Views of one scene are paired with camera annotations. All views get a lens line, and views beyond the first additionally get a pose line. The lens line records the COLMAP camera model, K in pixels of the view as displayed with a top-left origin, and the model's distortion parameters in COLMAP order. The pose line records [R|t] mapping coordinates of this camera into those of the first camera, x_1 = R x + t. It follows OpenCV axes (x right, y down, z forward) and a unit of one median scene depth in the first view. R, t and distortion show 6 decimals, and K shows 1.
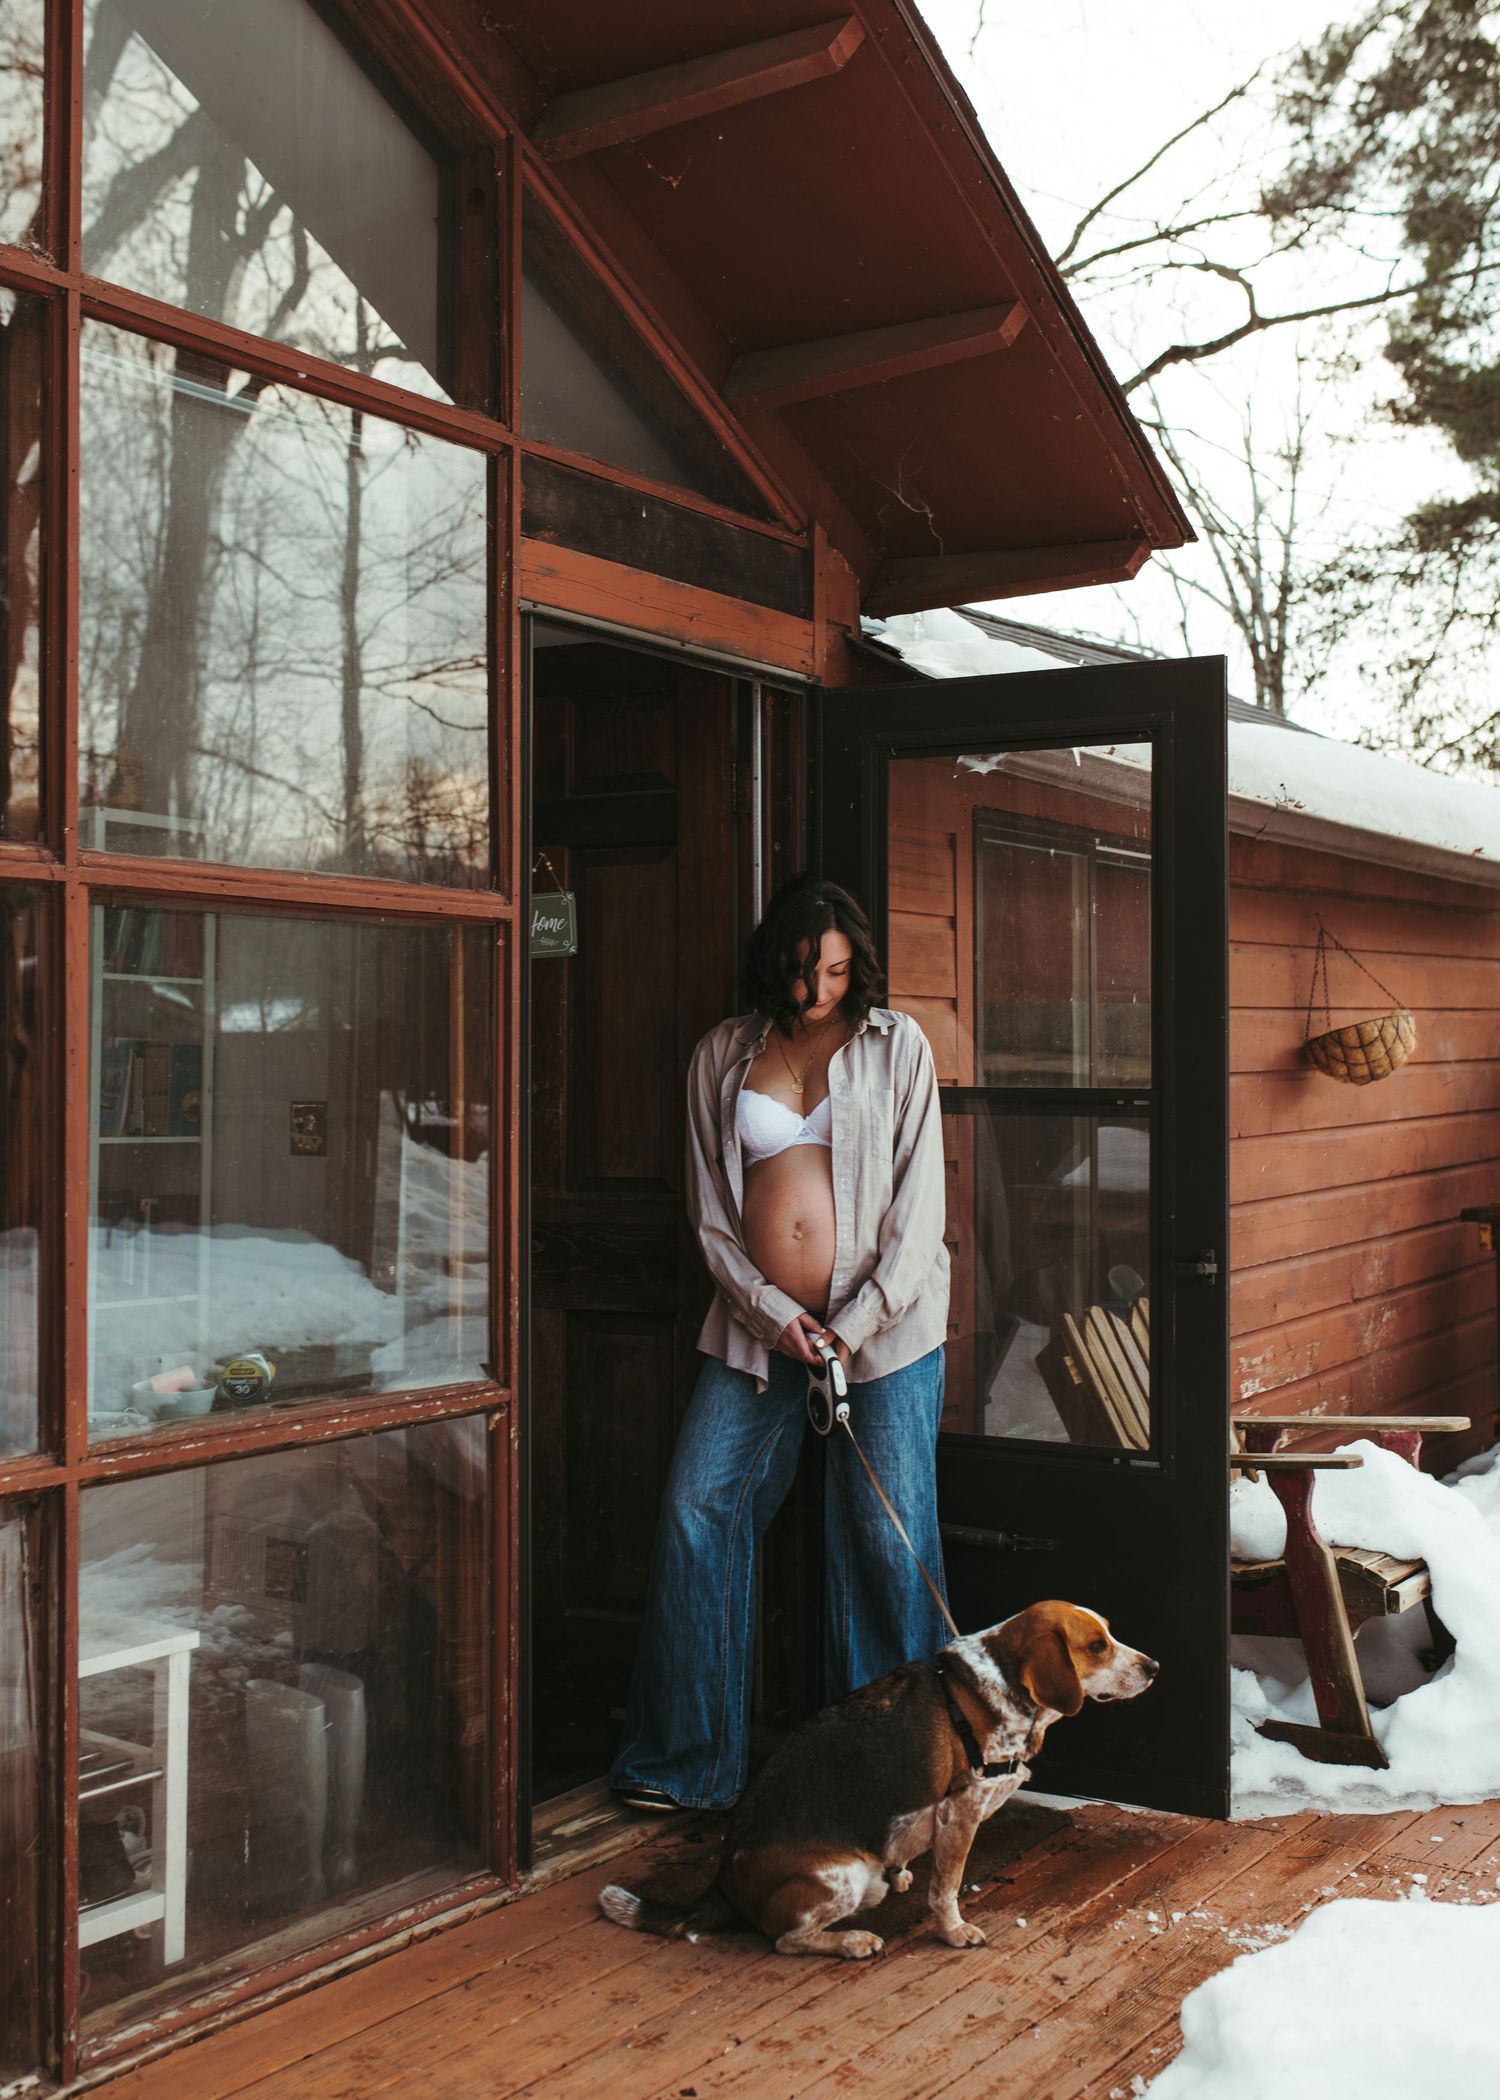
lens RADIAL K [[2341.2, 0, 750.0], [0, 2341.2, 1050.0], [0, 0, 1]] dist [0.000837, -0.009305]
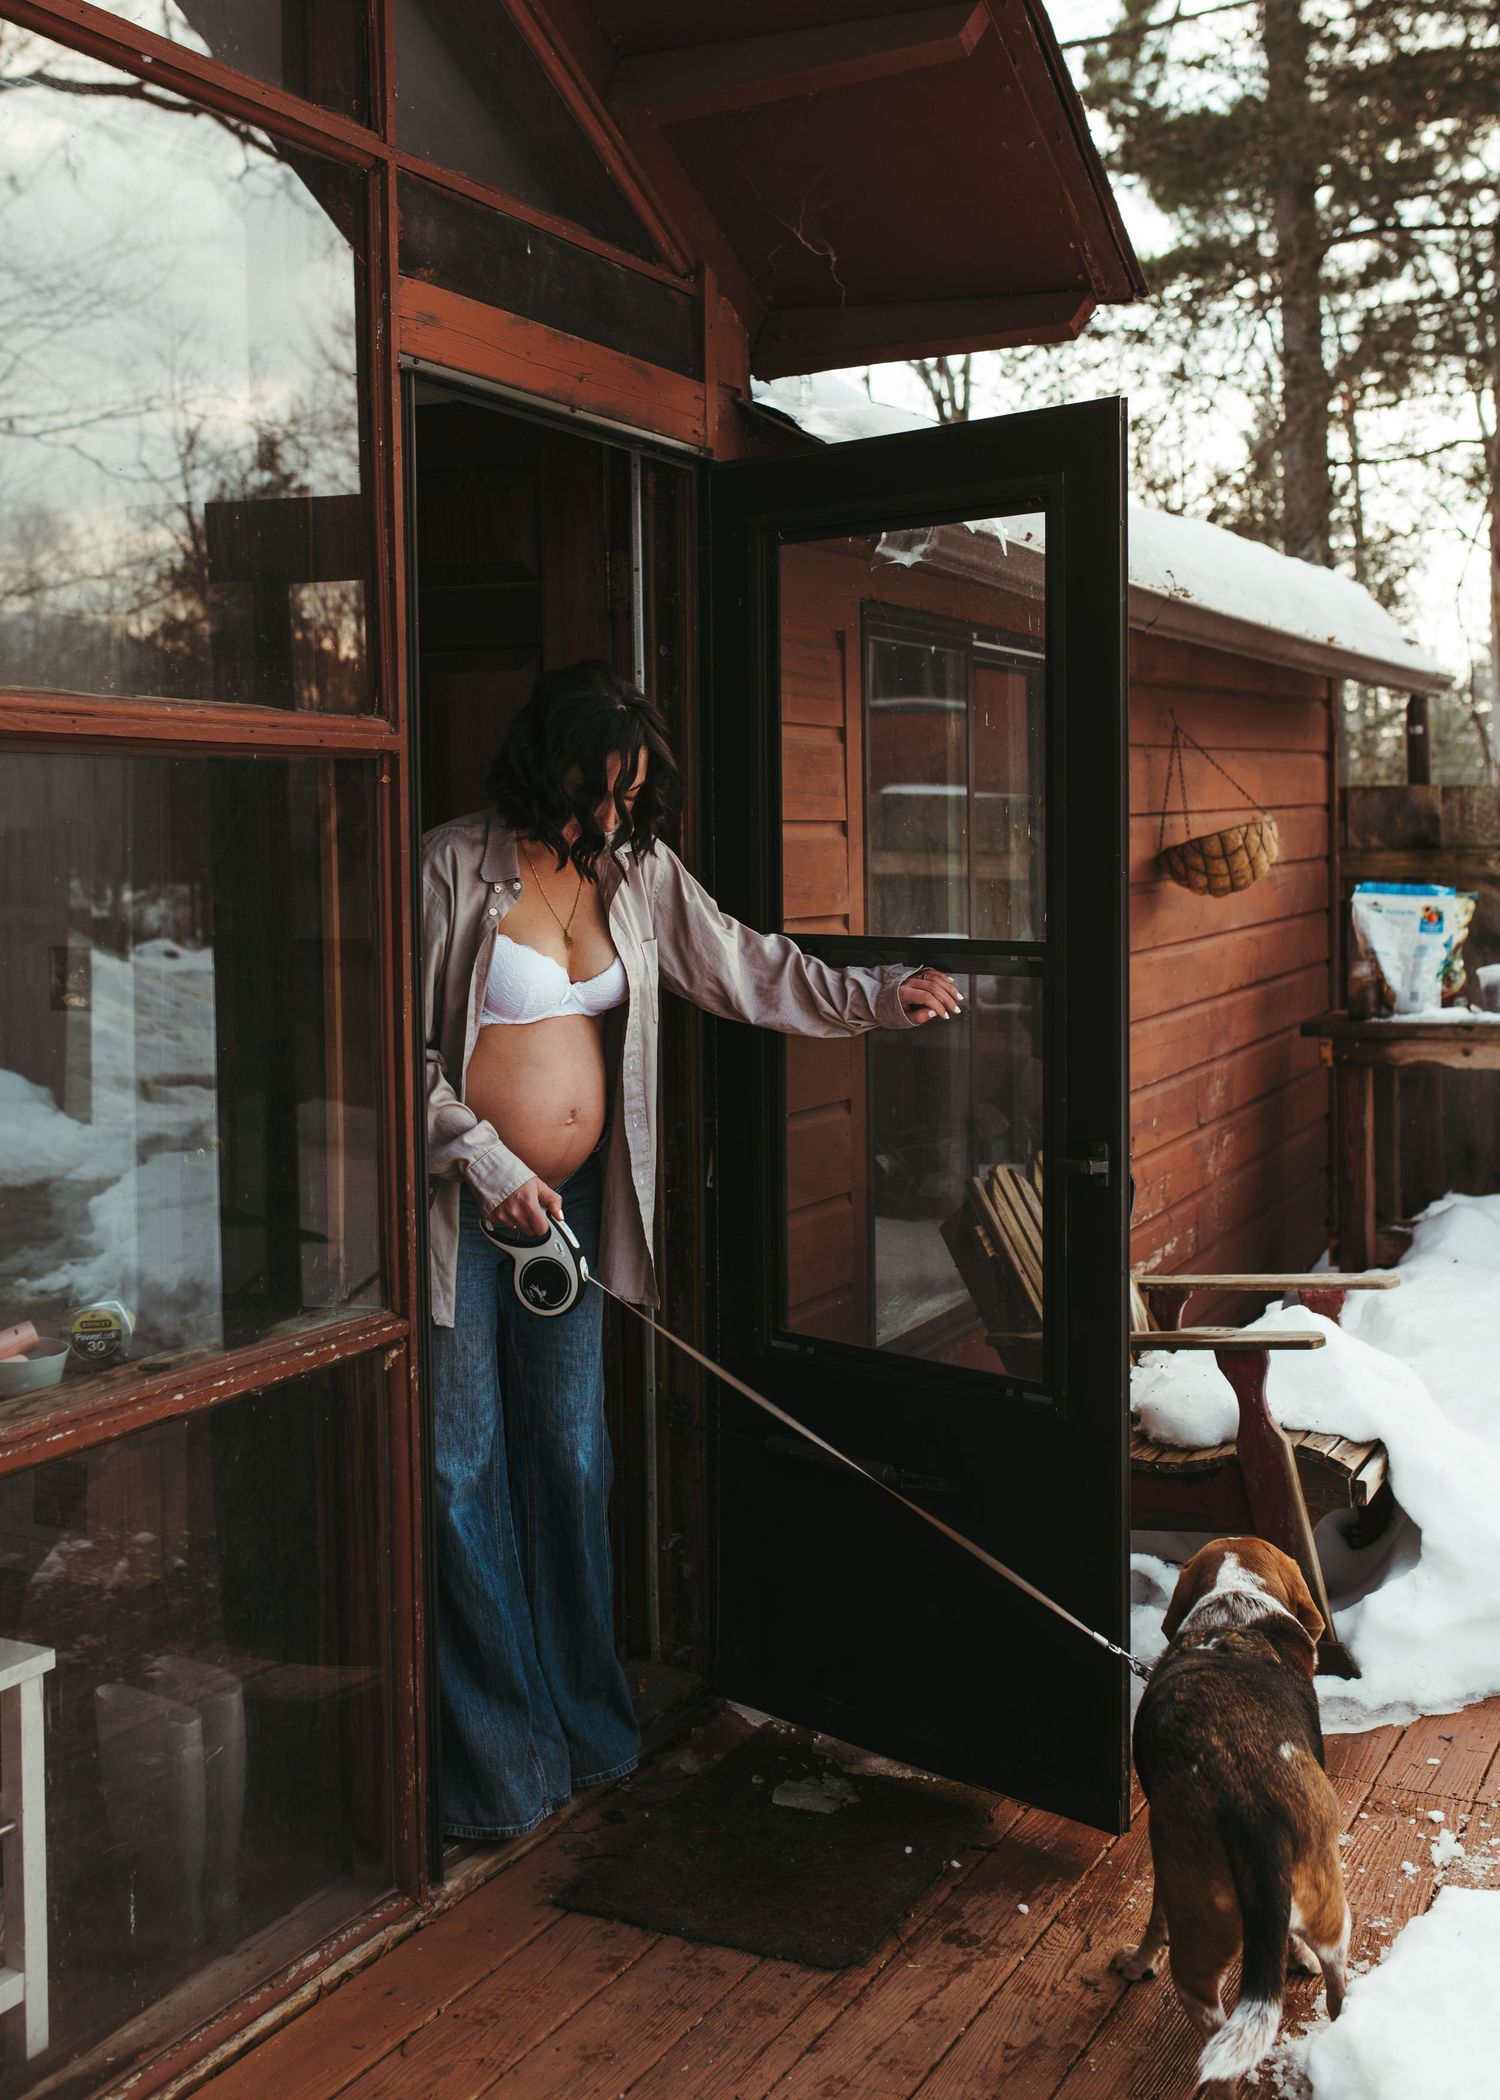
lens RADIAL K [[2435.8, 0, 749.6], [0, 2435.8, 971.8], [0, 0, 1]] dist [0.001100, -0.011299]
pose [[0.989952, -0.019766, 0.140012, -0.085358], [0.011244, 0.998050, 0.061397, -0.024975], [-0.140953, -0.059205, 0.988244, 0.117052]]
